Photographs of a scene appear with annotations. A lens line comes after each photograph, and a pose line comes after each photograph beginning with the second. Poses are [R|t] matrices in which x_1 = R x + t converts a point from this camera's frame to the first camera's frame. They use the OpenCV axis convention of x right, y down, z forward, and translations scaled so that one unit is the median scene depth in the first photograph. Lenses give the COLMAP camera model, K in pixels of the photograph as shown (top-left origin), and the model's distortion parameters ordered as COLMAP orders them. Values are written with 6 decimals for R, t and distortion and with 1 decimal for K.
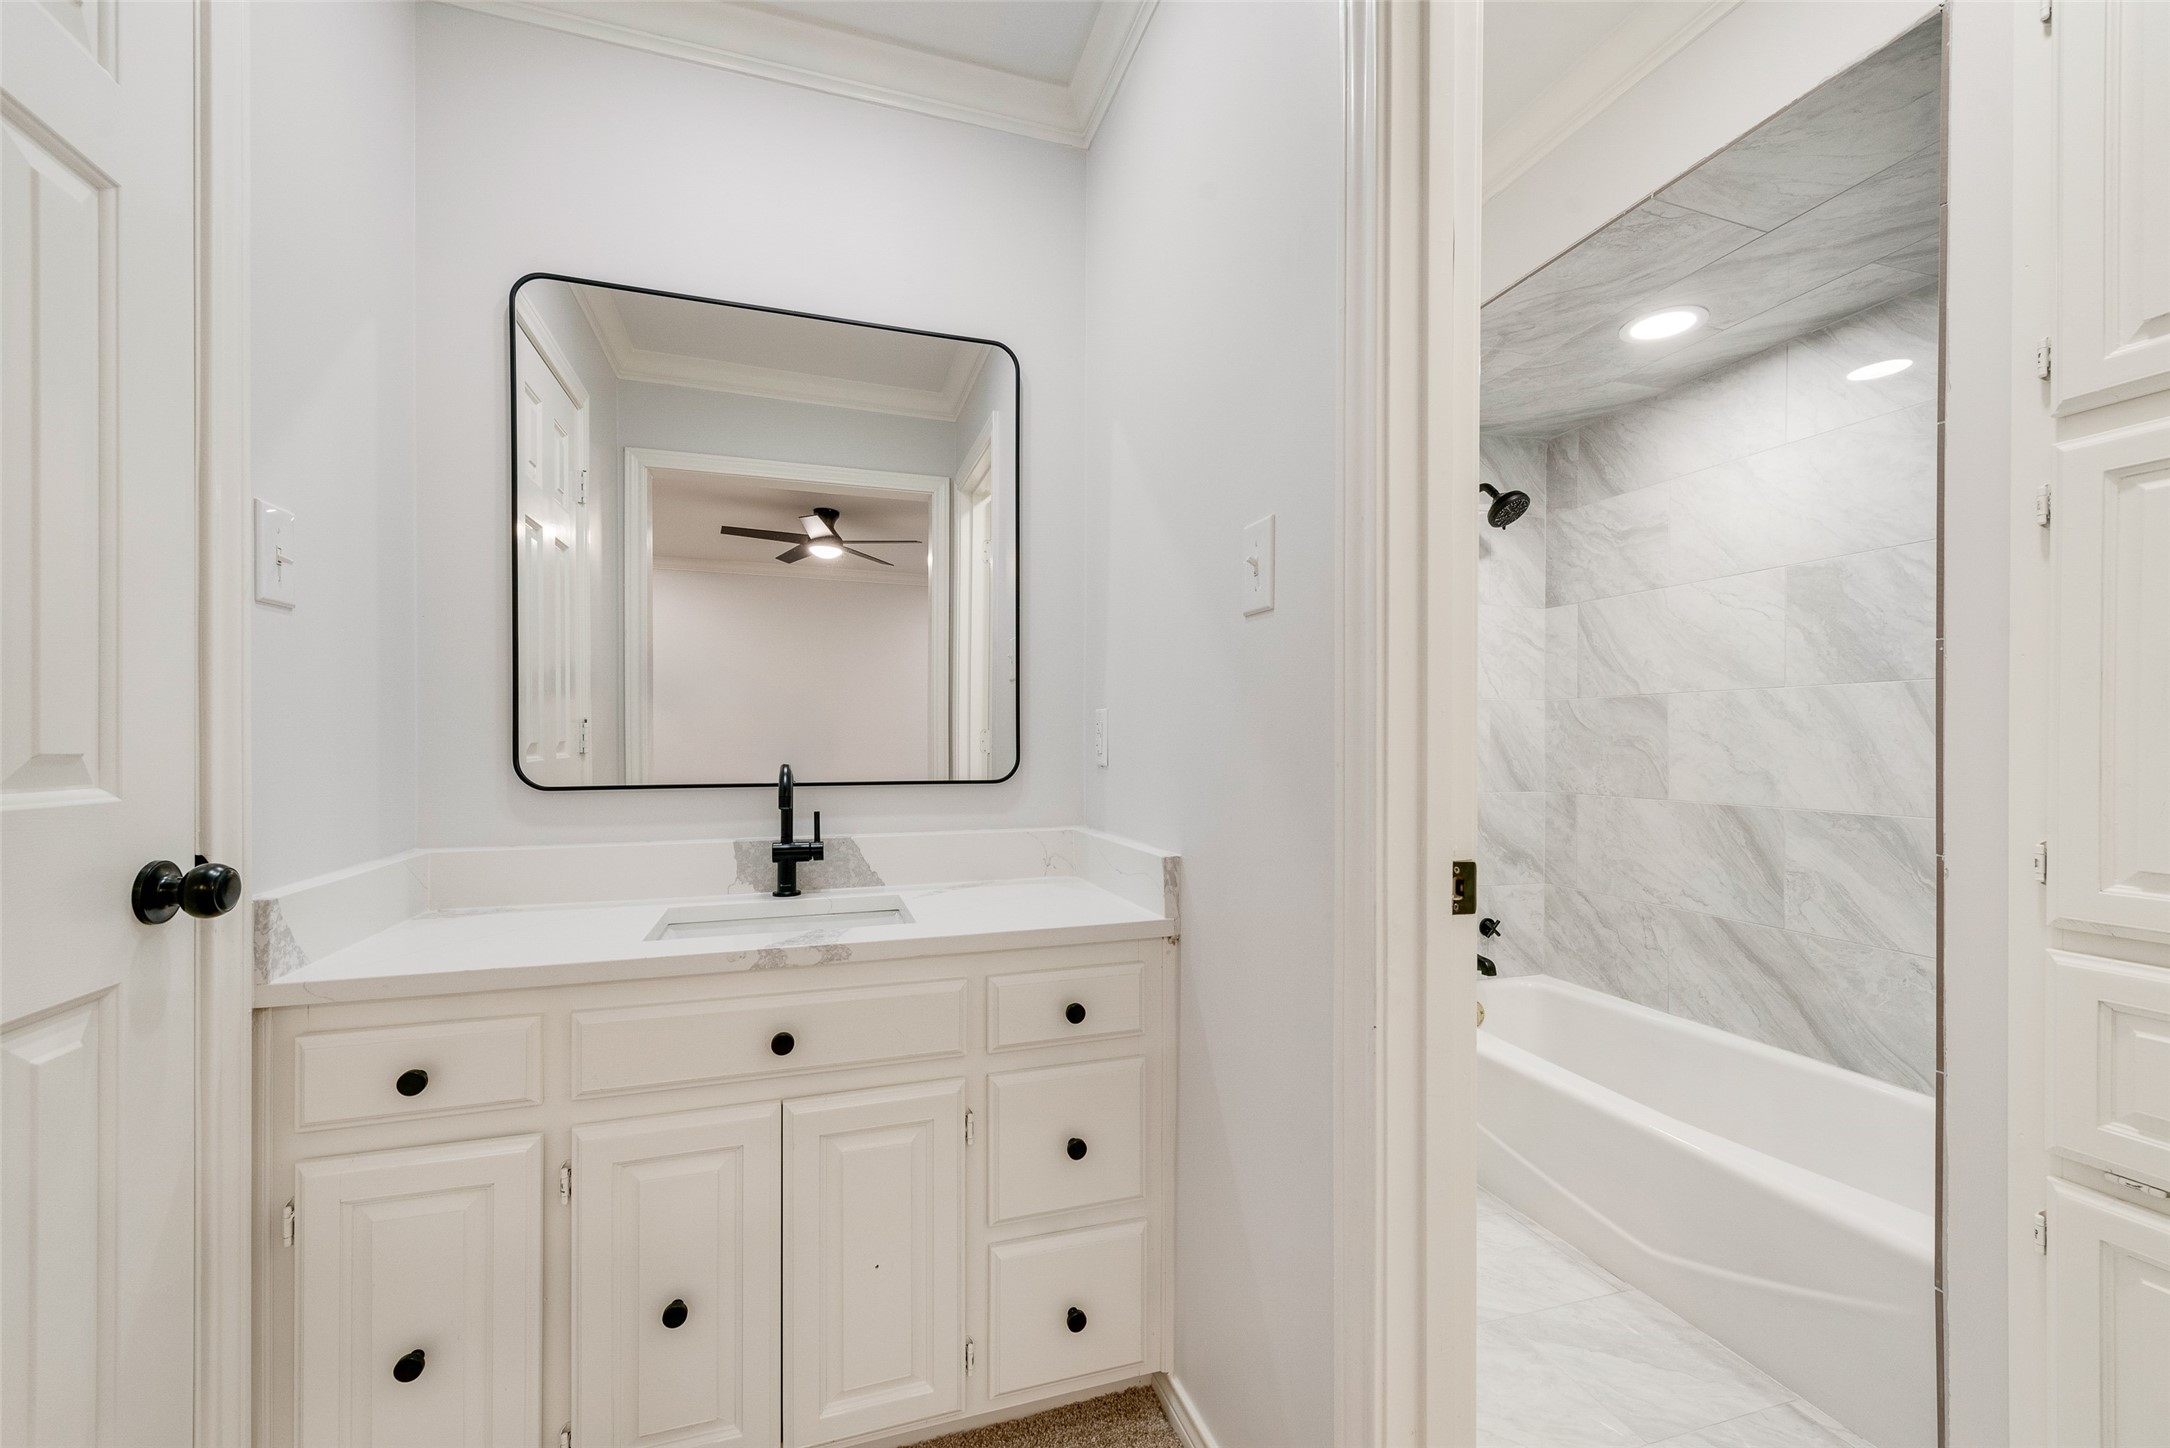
lens RADIAL K [[857.5, 0, 1084.0], [0, 857.5, 735.8], [0, 0, 1]] dist [0.019823, -0.007204]
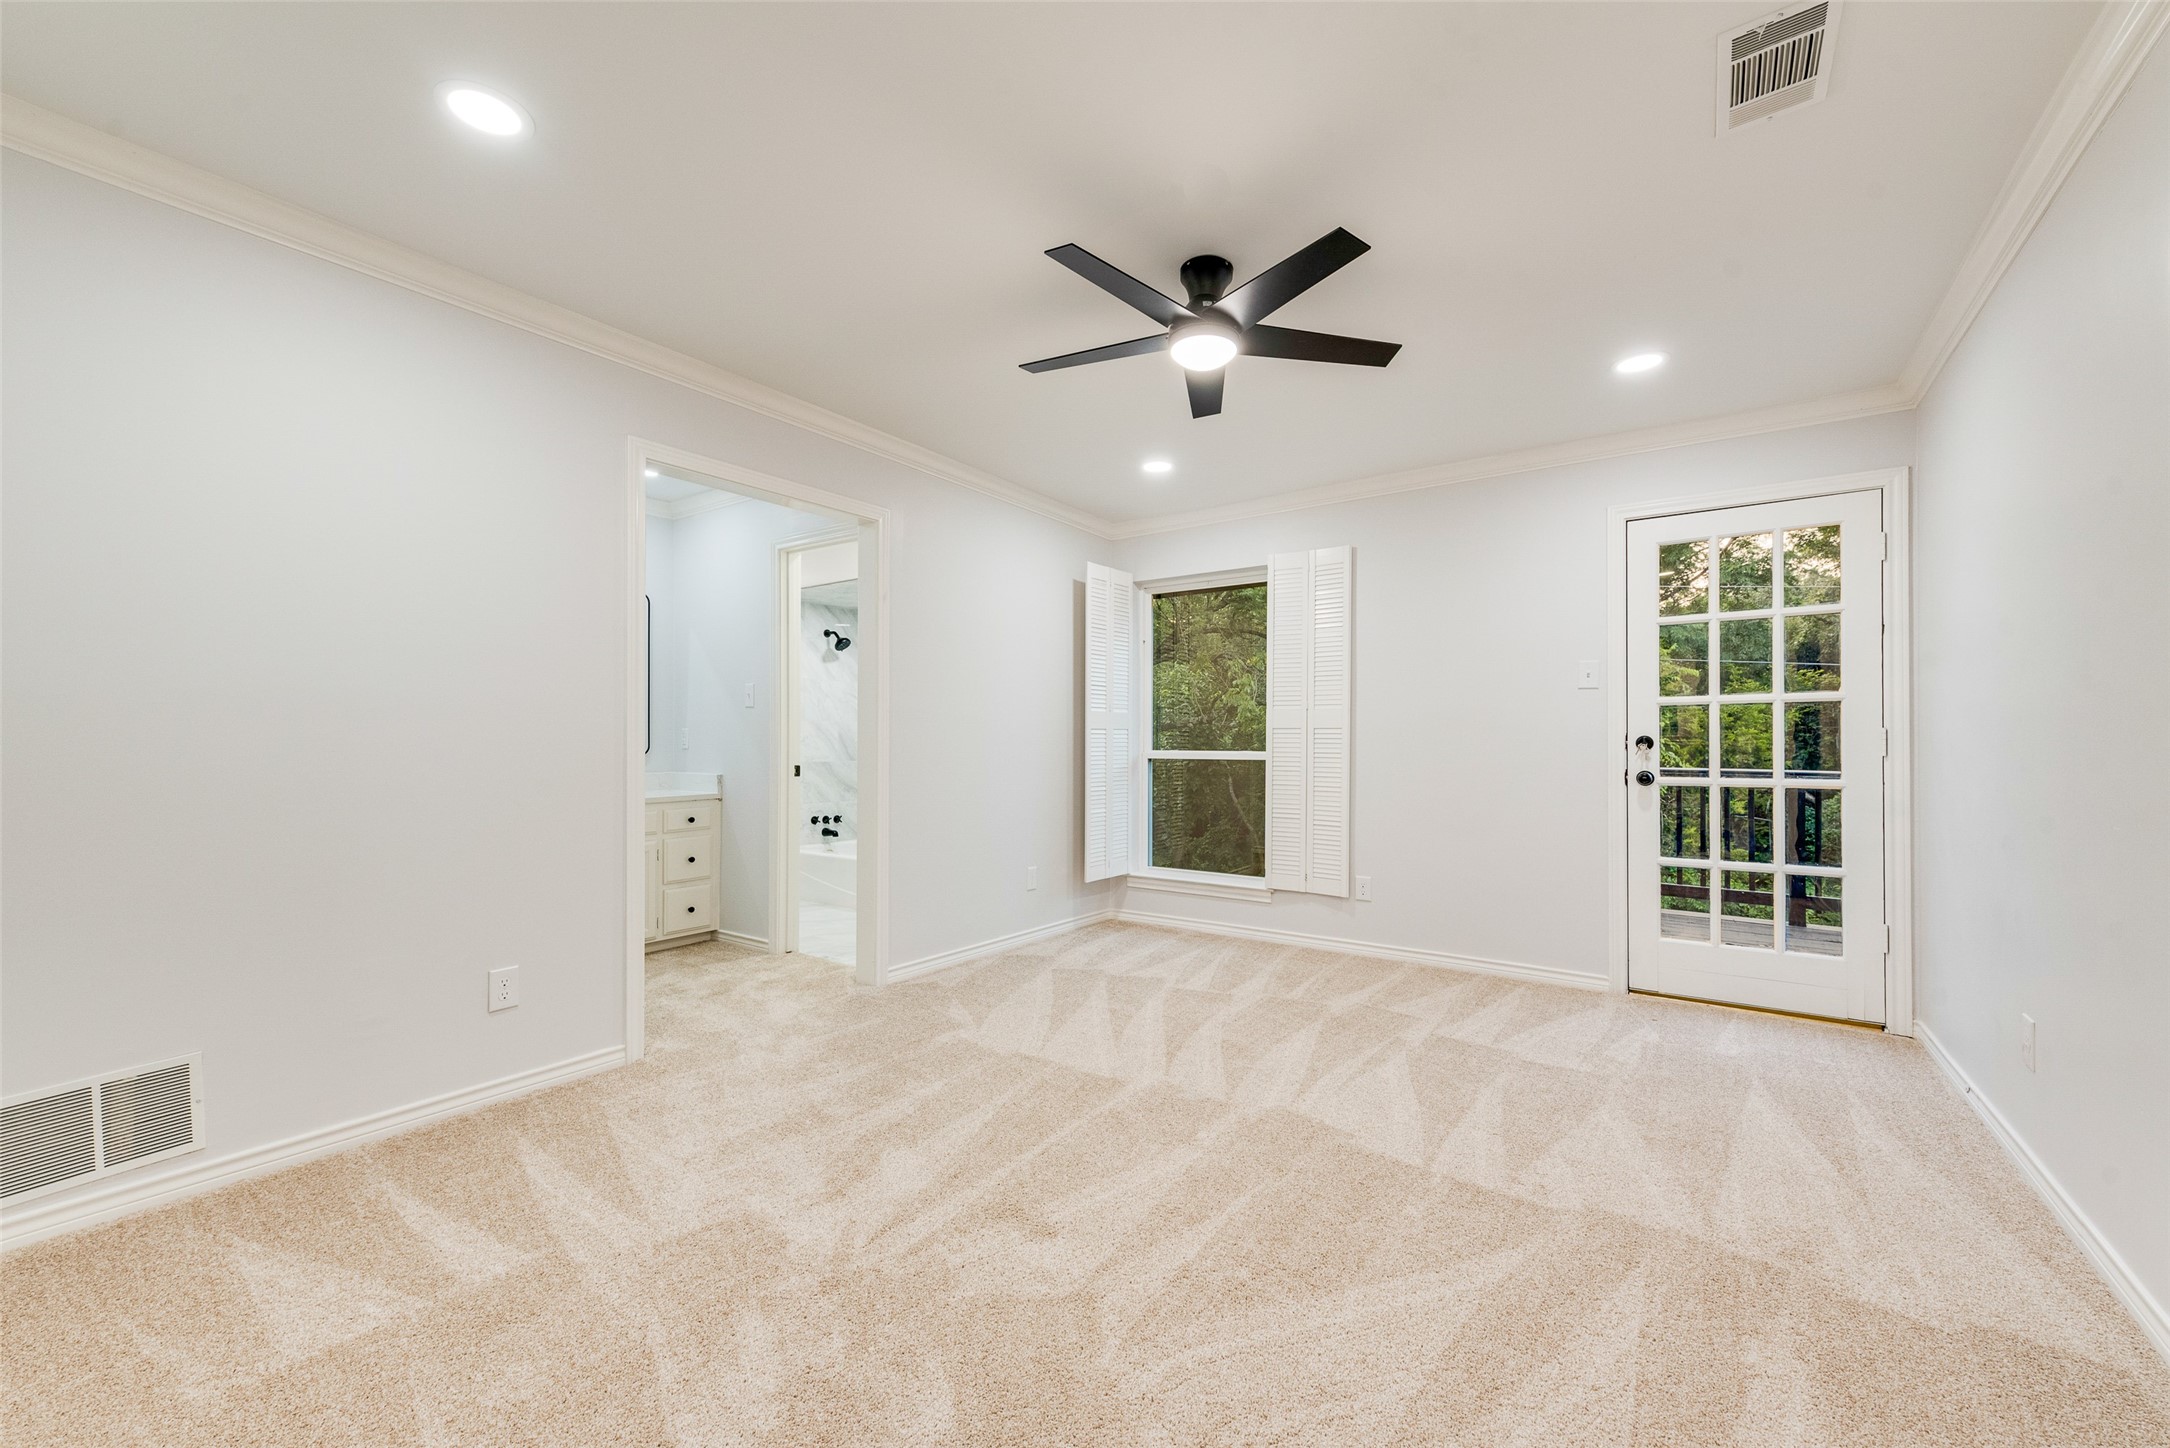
lens RADIAL K [[857.5, 0, 1084.0], [0, 857.5, 735.8], [0, 0, 1]] dist [0.019823, -0.007204]
pose [[0.805397, 0.000826, 0.592735, -0.754622], [-0.003865, 0.999985, 0.003859, -0.029566], [-0.592723, -0.005399, 0.805388, -2.579883]]
